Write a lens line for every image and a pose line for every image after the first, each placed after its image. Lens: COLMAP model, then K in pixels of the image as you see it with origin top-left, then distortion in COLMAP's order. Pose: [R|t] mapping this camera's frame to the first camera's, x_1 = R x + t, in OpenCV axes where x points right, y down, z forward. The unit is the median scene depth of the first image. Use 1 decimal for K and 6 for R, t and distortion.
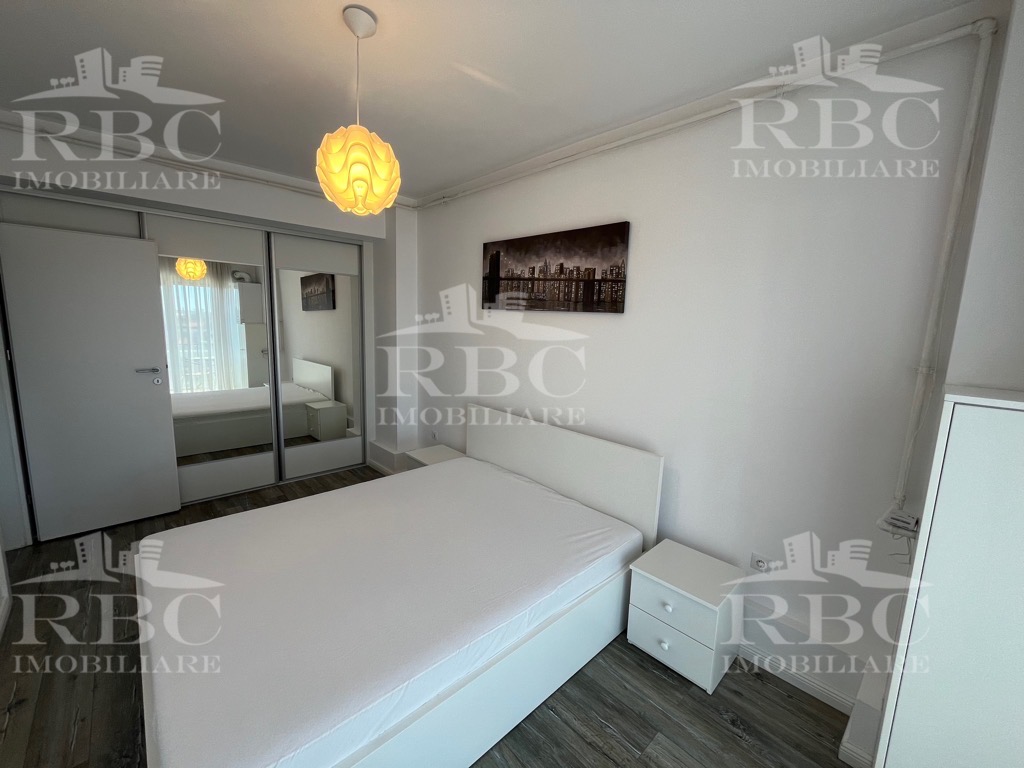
lens RADIAL K [[413.5, 0, 509.5], [0, 413.5, 381.2], [0, 0, 1]] dist [-0.000449, -0.000125]
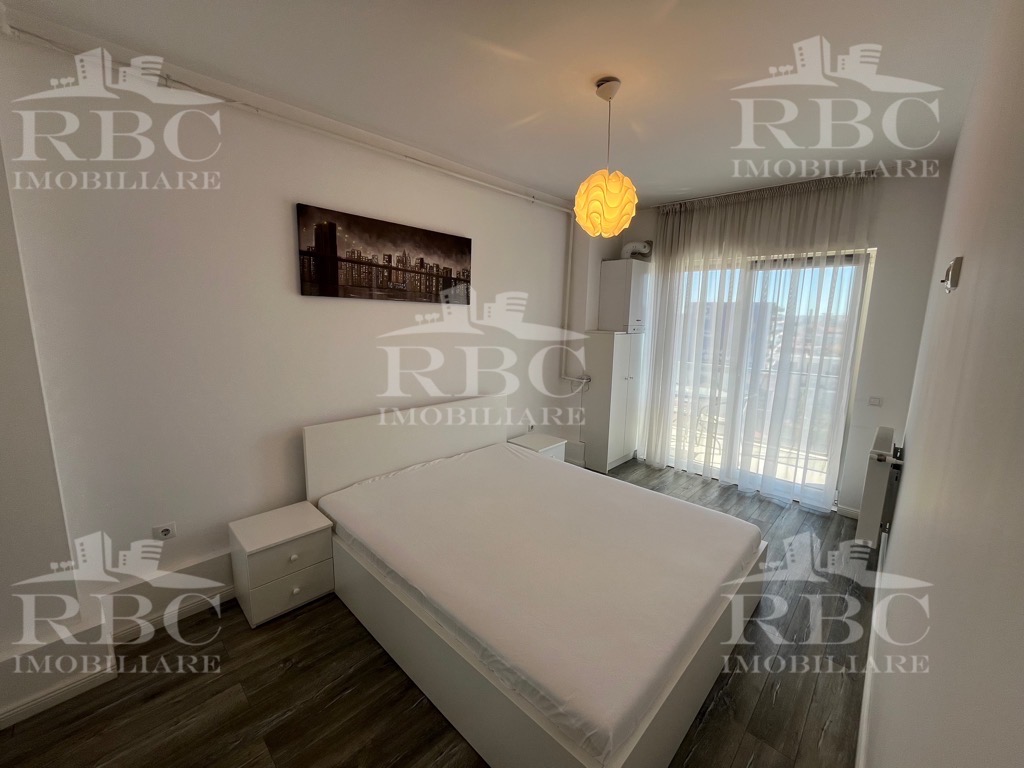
lens RADIAL K [[413.5, 0, 509.5], [0, 413.5, 381.2], [0, 0, 1]] dist [-0.000449, -0.000125]
pose [[-0.058803, -0.194129, 0.979212, -0.995034], [0.125824, 0.971645, 0.200185, -0.153783], [-0.990308, 0.134980, -0.032710, 0.825393]]
